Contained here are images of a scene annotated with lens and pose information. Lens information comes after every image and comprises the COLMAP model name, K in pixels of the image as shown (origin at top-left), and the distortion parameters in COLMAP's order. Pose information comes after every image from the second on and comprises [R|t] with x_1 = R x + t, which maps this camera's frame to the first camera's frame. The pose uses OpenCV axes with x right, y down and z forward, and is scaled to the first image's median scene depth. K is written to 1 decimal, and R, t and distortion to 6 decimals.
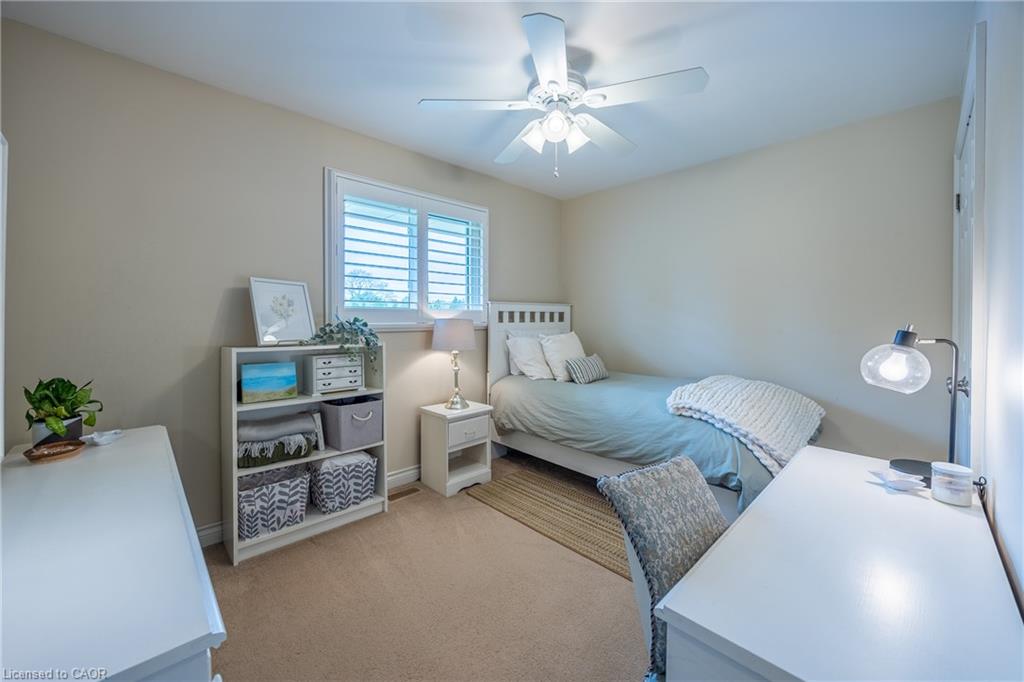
lens RADIAL K [[397.5, 0, 512.9], [0, 397.5, 323.3], [0, 0, 1]] dist [0.000368, -0.000015]
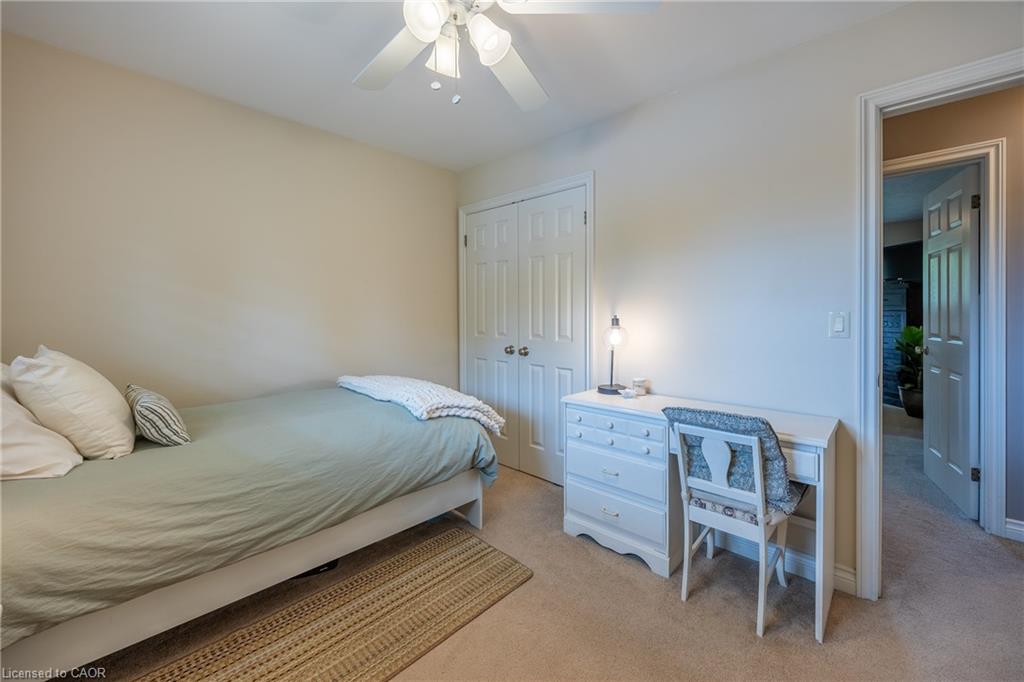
lens RADIAL K [[397.5, 0, 512.9], [0, 397.5, 323.3], [0, 0, 1]] dist [0.000368, -0.000015]
pose [[-0.059583, -0.020140, 0.998020, -0.453478], [0.007671, 0.999758, 0.020633, -0.008451], [-0.998194, 0.008885, -0.059414, 0.761027]]
